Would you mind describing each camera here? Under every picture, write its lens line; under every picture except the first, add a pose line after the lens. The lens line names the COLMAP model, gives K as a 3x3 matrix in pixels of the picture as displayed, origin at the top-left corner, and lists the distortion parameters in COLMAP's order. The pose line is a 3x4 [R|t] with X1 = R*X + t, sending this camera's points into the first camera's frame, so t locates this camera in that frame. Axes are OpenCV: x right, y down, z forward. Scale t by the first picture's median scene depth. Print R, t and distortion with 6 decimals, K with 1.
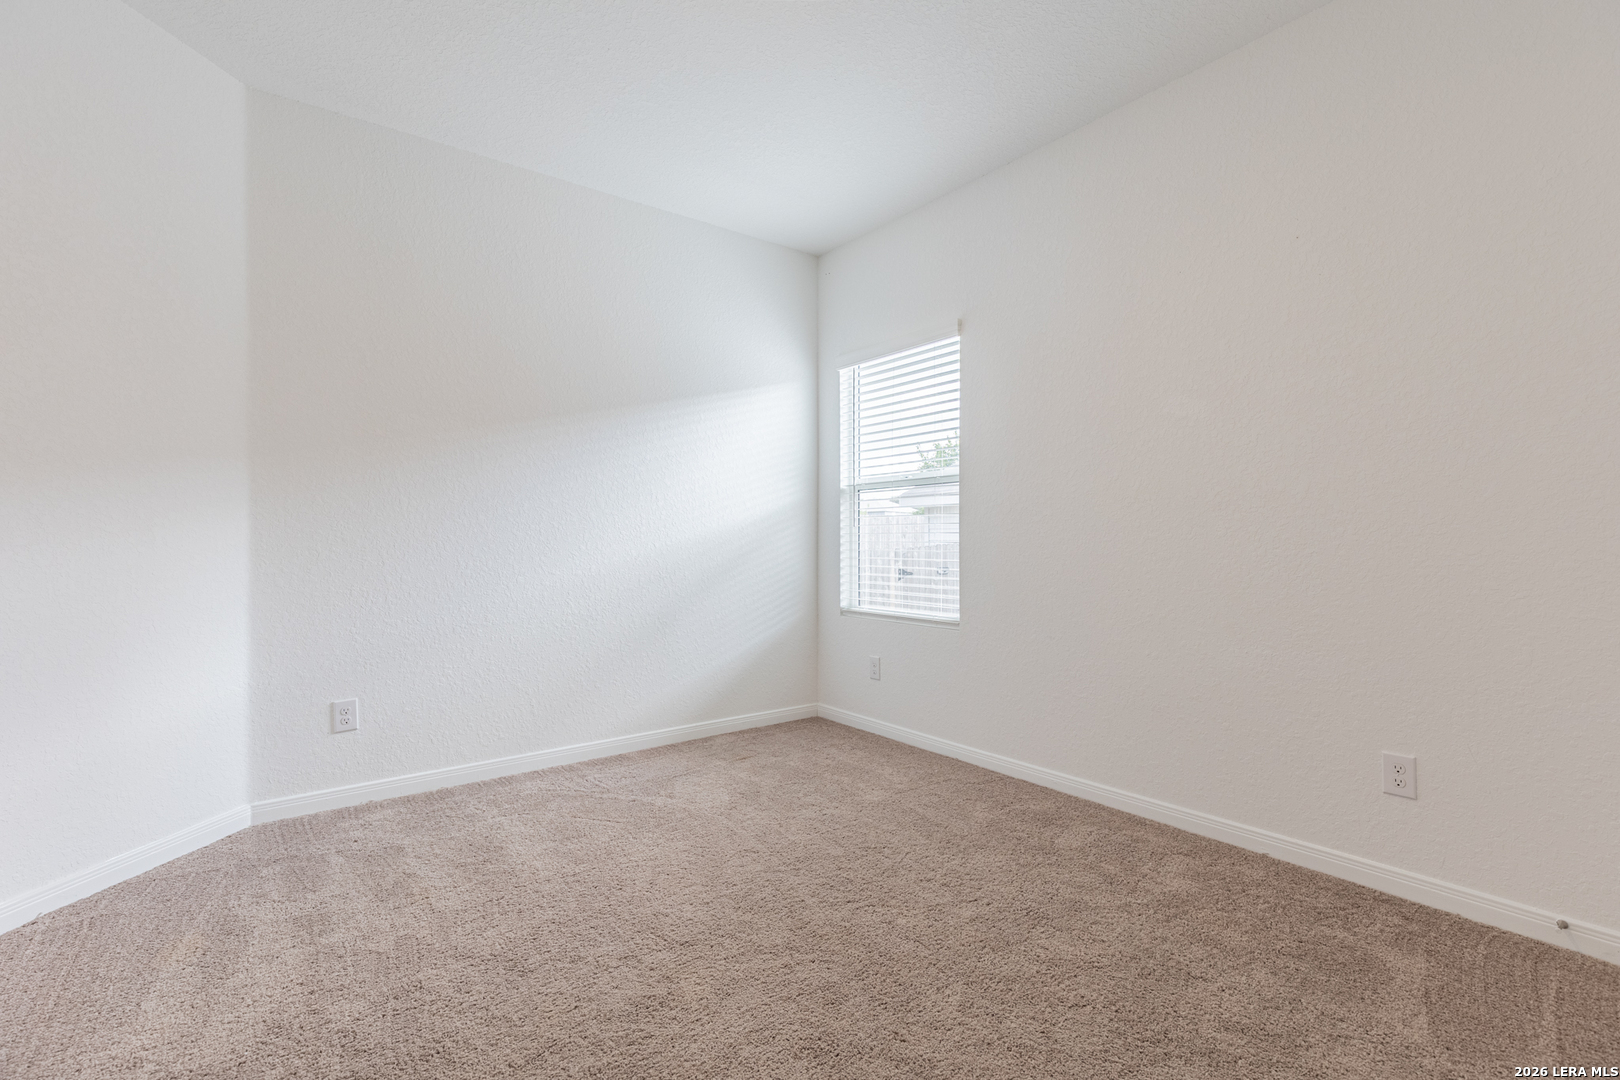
lens RADIAL K [[726.8, 0, 825.7], [0, 726.8, 525.1], [0, 0, 1]] dist [0.001907, 0.000945]
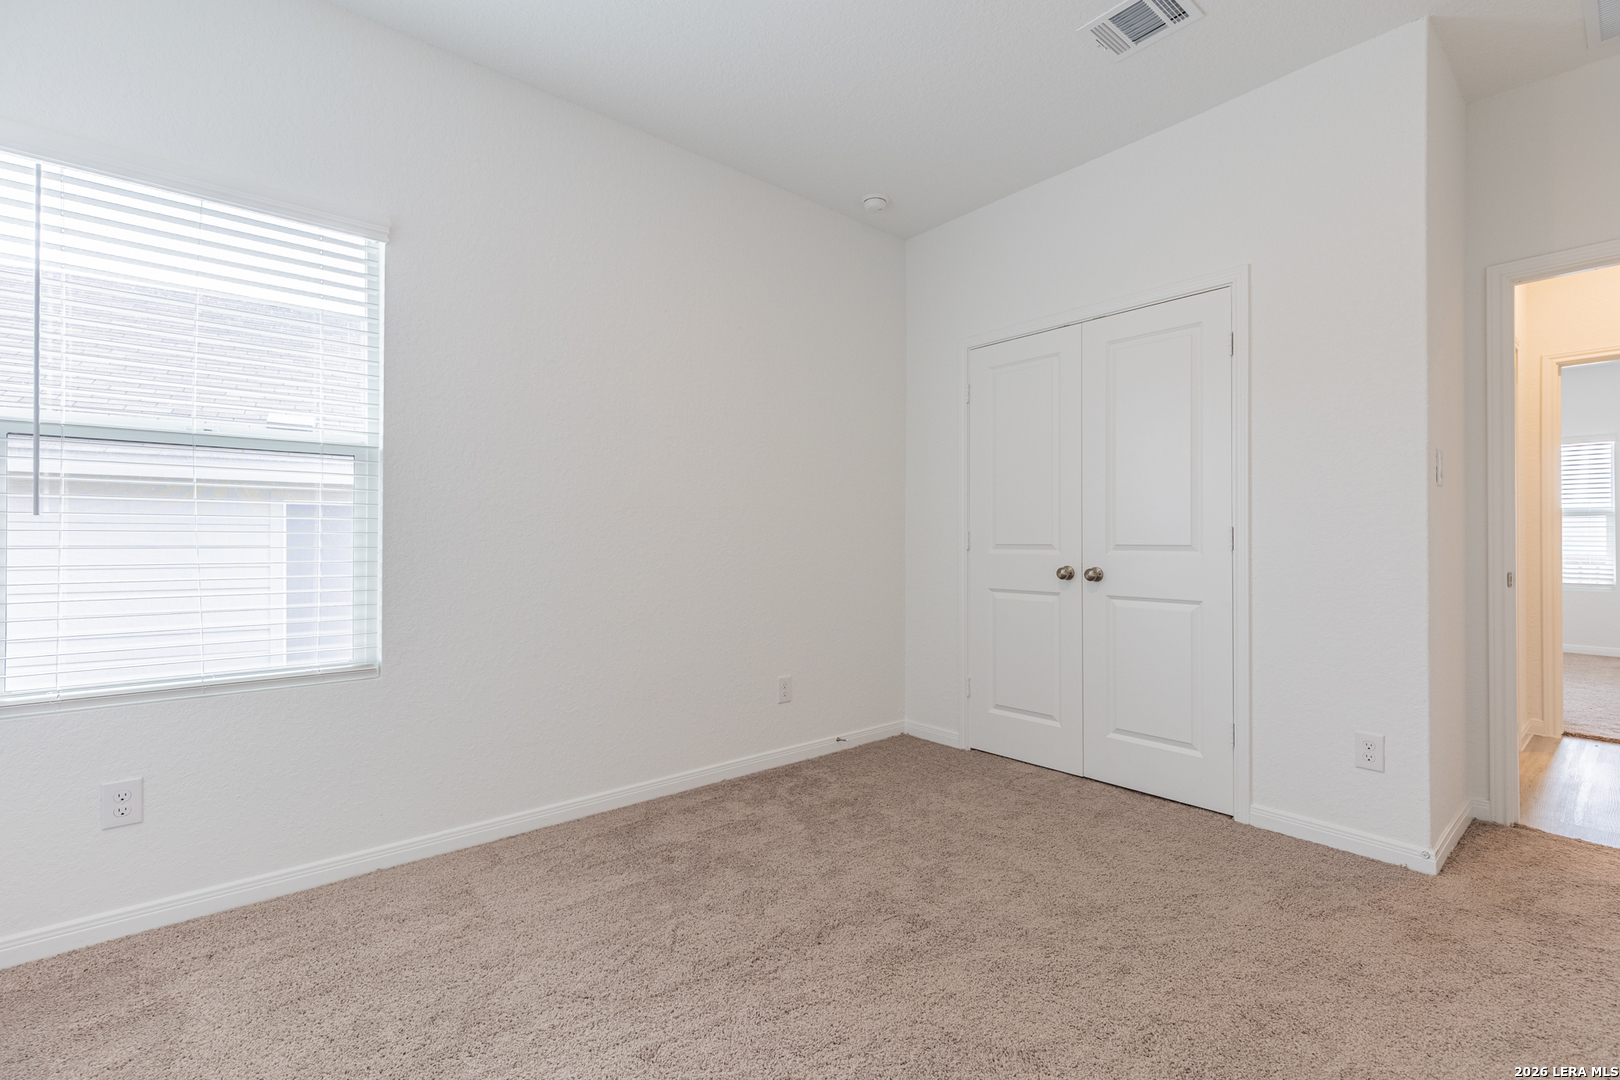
lens RADIAL K [[726.8, 0, 813.5], [0, 726.8, 550.5], [0, 0, 1]] dist [0.001907, 0.000945]
pose [[-0.064017, -0.006802, 0.997926, -0.540466], [-0.024533, 0.999685, 0.005241, 0.015494], [-0.997647, -0.024147, -0.064163, 0.688043]]
